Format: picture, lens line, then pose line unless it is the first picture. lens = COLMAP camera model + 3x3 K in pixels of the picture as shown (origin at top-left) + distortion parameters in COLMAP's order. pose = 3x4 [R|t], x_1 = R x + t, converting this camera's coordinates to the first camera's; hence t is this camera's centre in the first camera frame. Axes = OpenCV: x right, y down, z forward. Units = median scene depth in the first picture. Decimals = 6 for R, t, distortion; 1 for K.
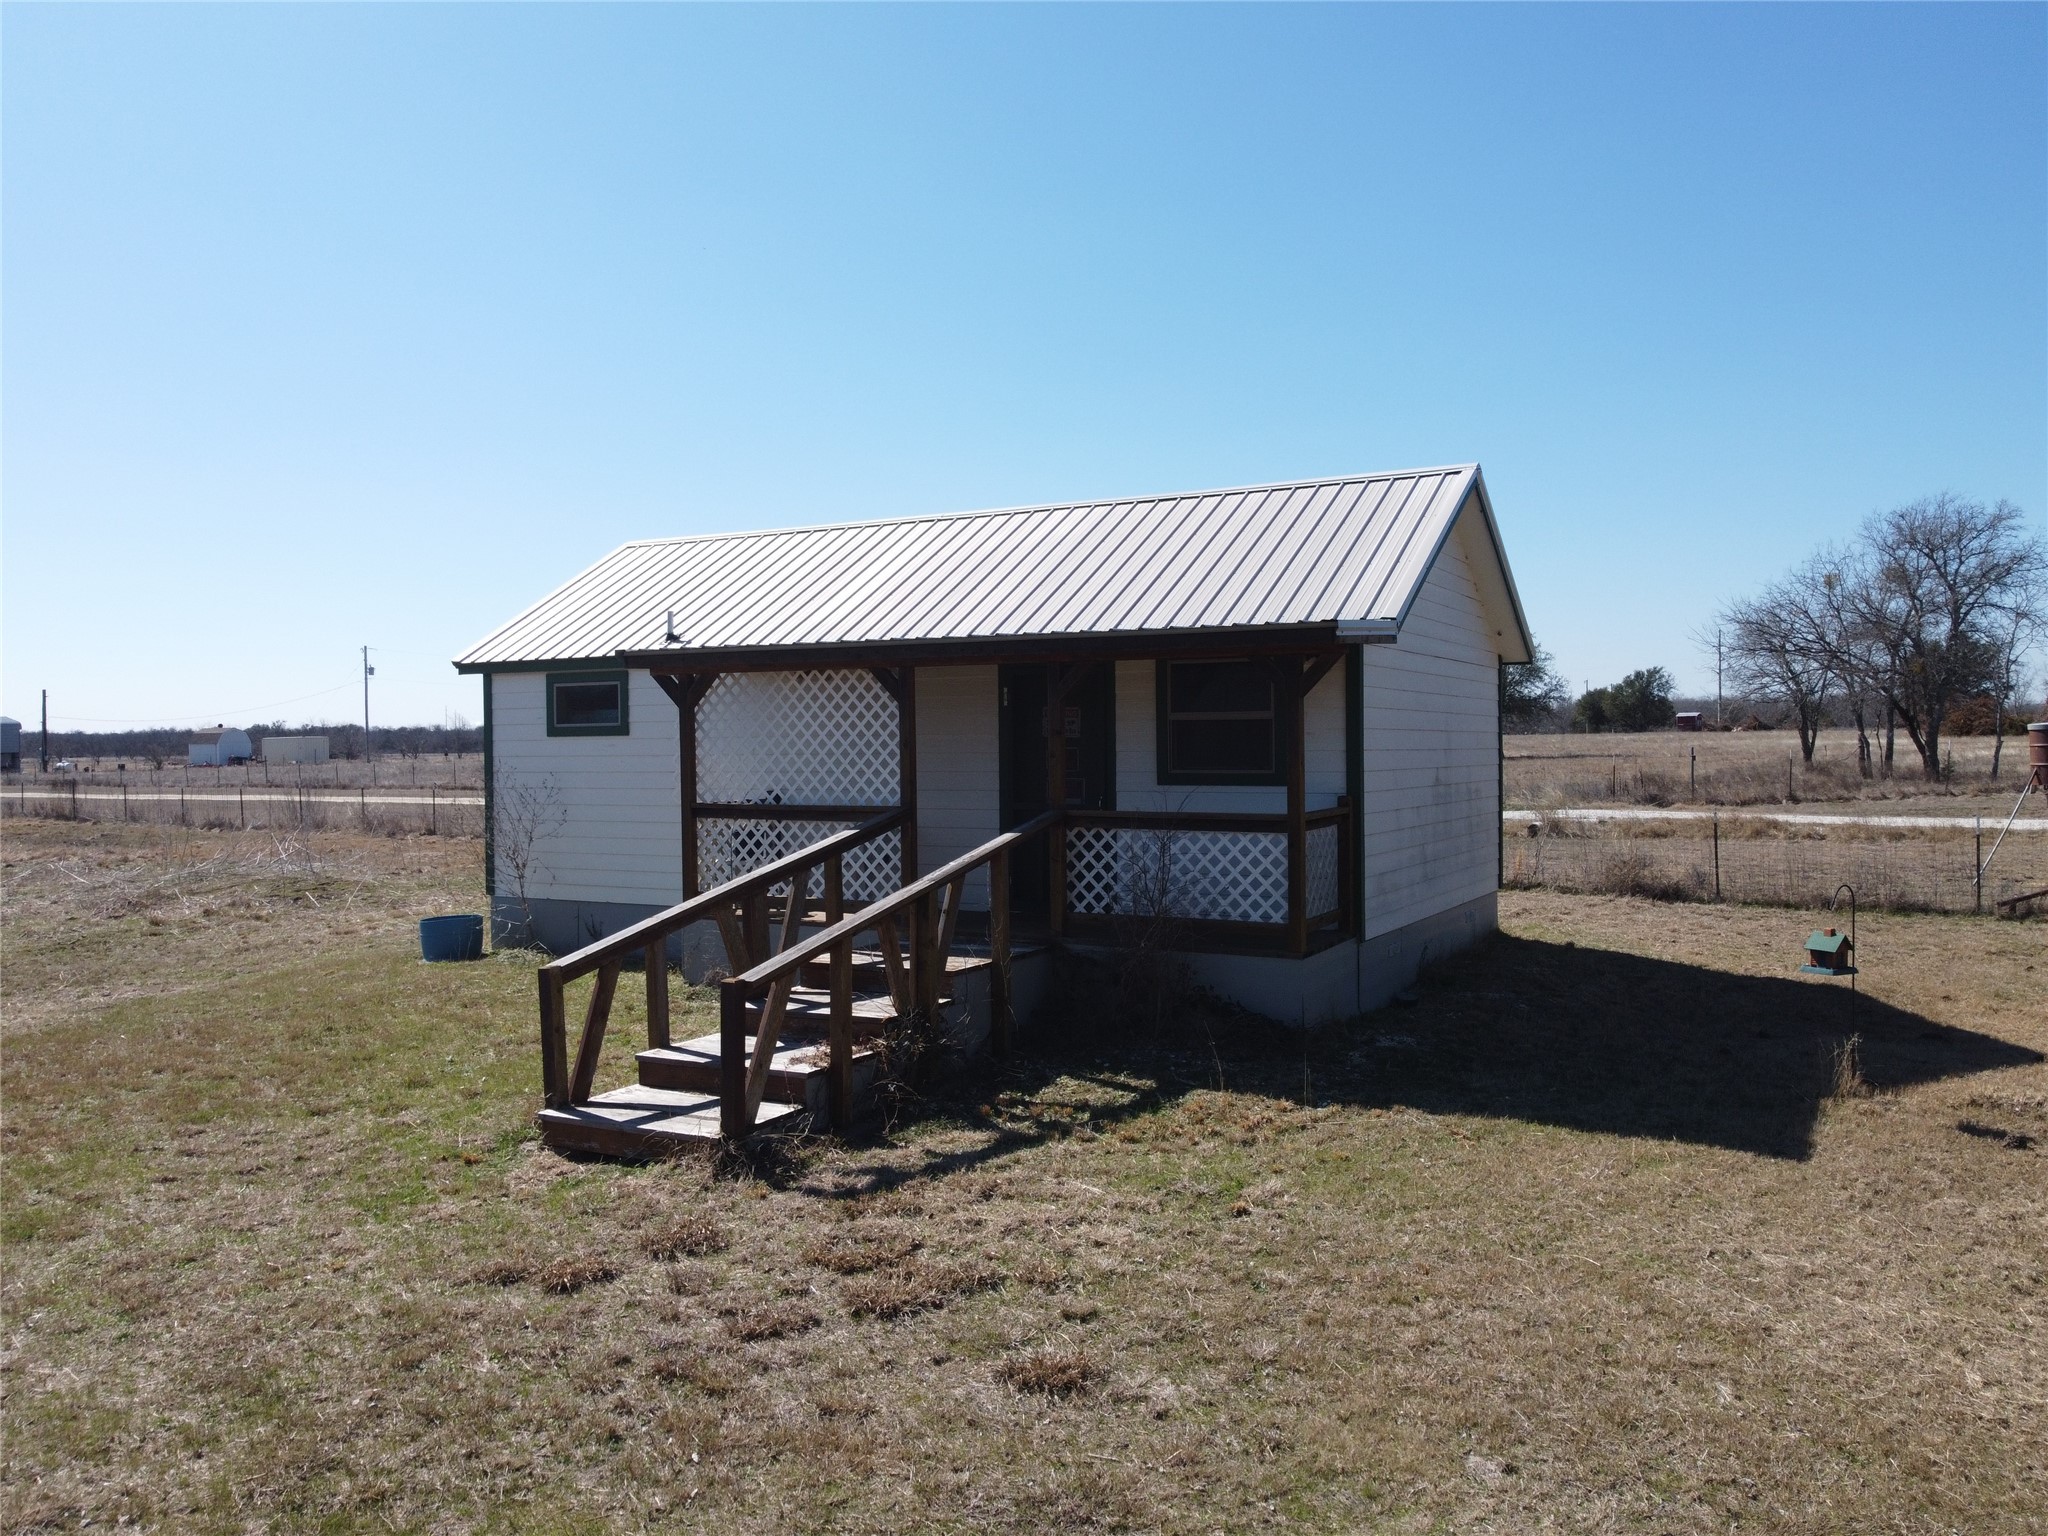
lens RADIAL K [[1446.6, 0, 1024.0], [0, 1446.6, 768.0], [0, 0, 1]] dist [0.000224, -0.002938]
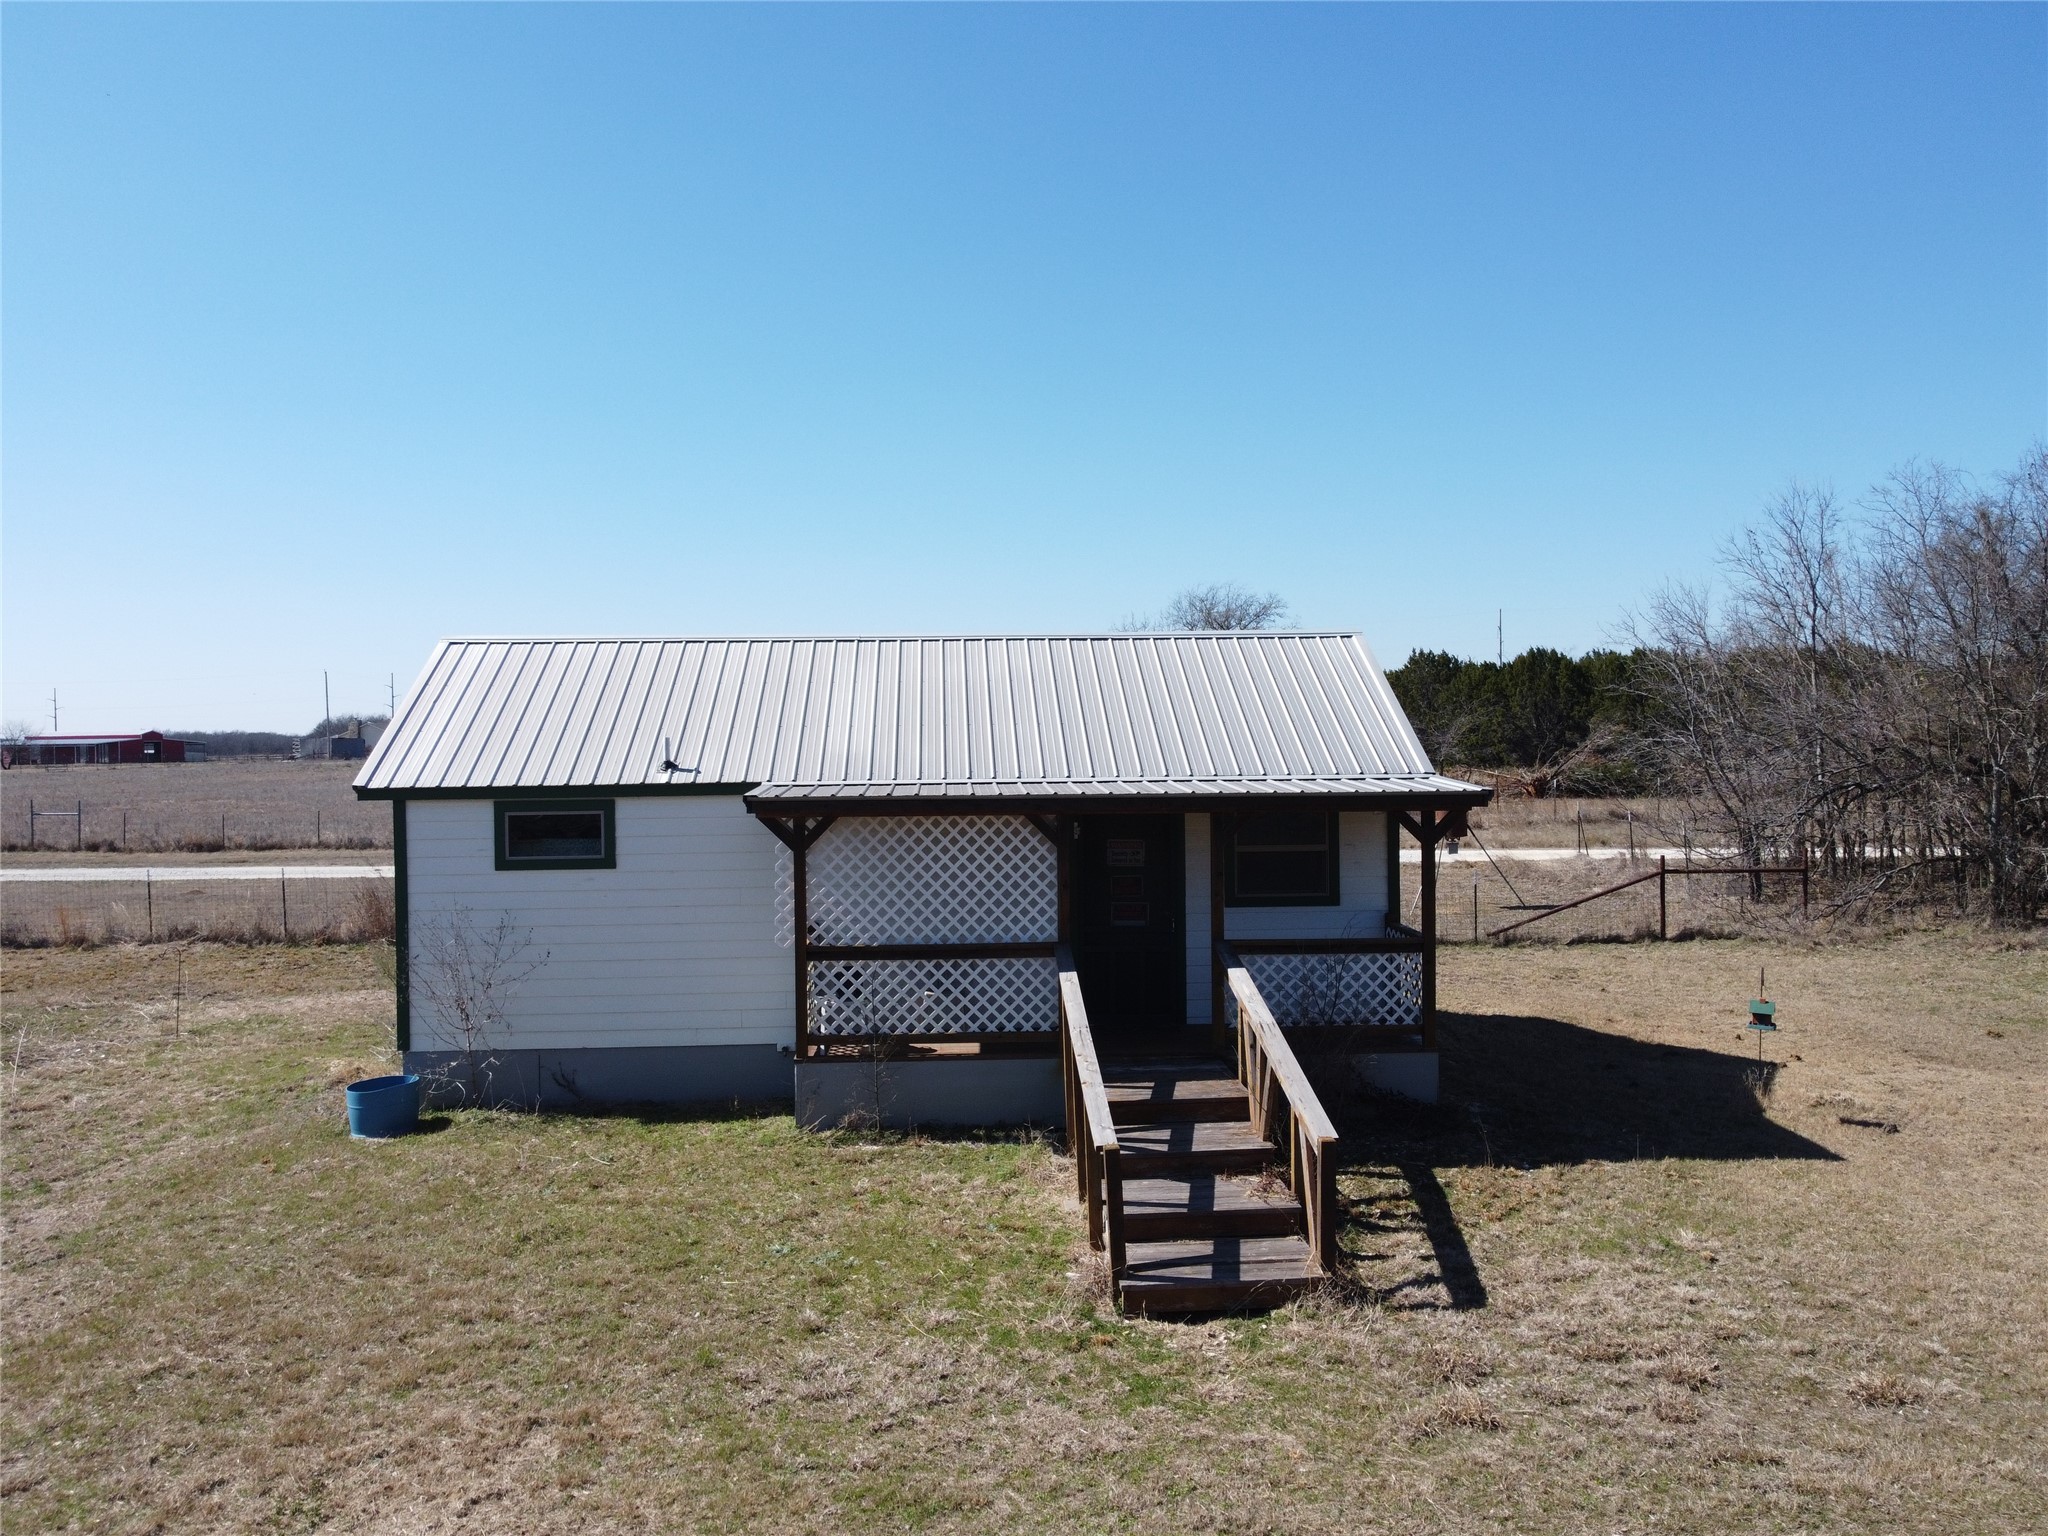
lens RADIAL K [[1471.8, 0, 943.0], [0, 1471.8, 768.7], [0, 0, 1]] dist [-0.006824, -0.001103]
pose [[0.865270, -0.011060, 0.501184, -0.679219], [0.014328, 0.999894, -0.002671, -0.097574], [-0.501101, 0.009492, 0.865336, 0.084214]]
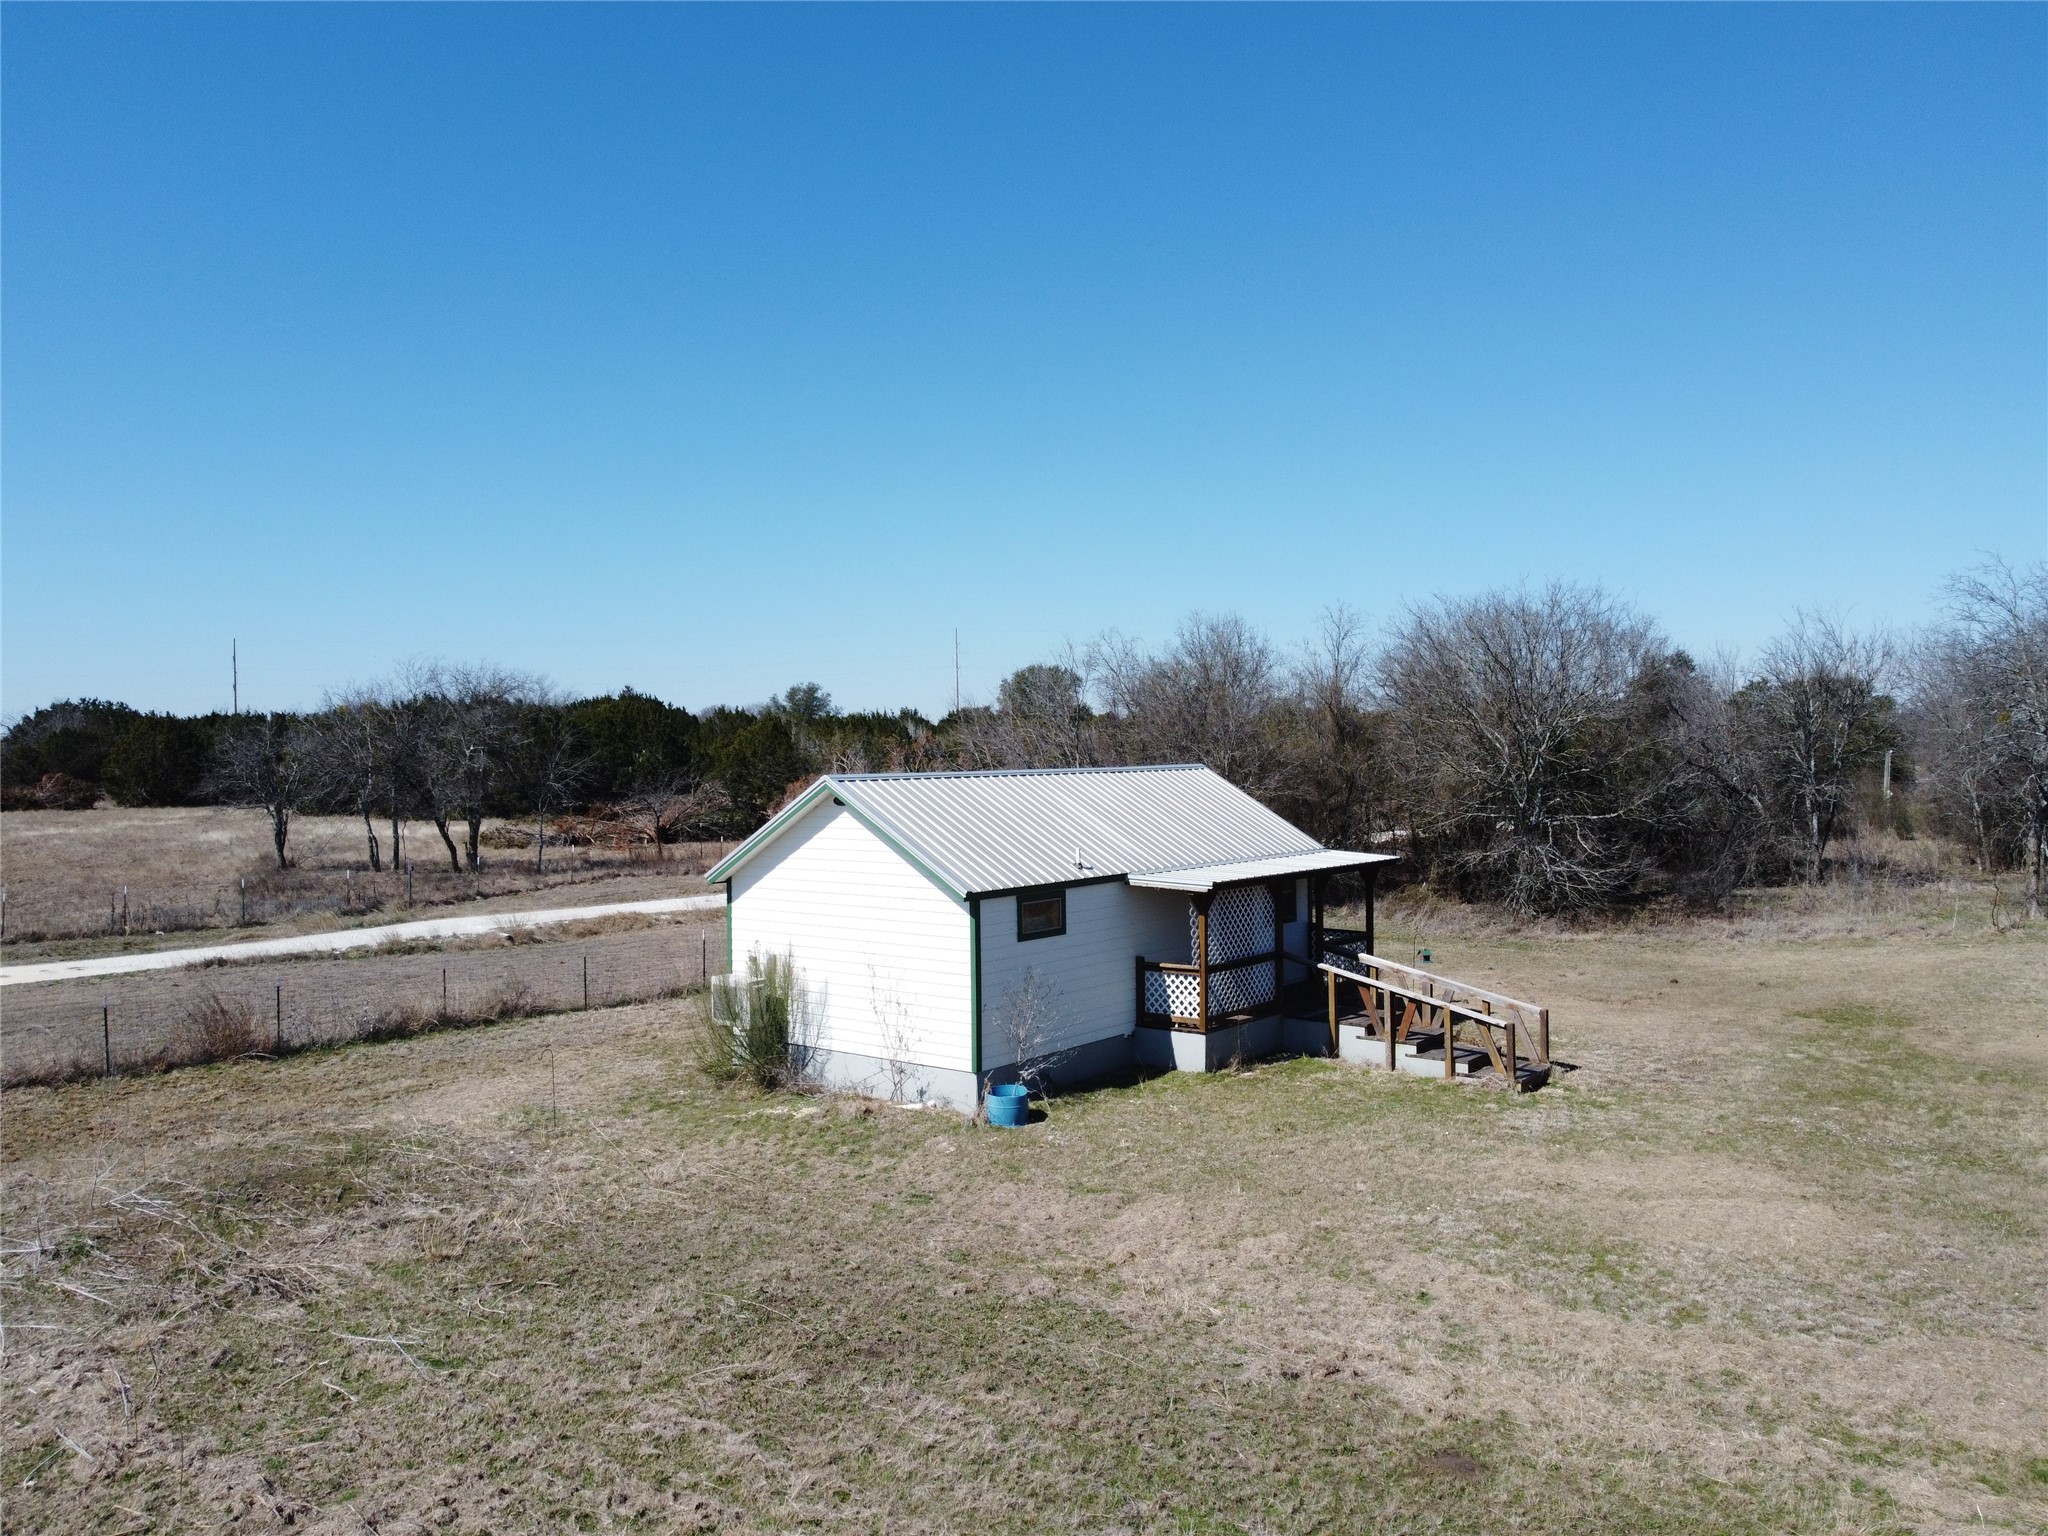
lens RADIAL K [[1446.6, 0, 1024.0], [0, 1446.6, 768.0], [0, 0, 1]] dist [0.000224, -0.002938]
pose [[0.205722, -0.002322, 0.978608, -2.052965], [0.019020, 0.999818, -0.001626, -0.226209], [-0.978426, 0.018948, 0.205728, 0.883862]]
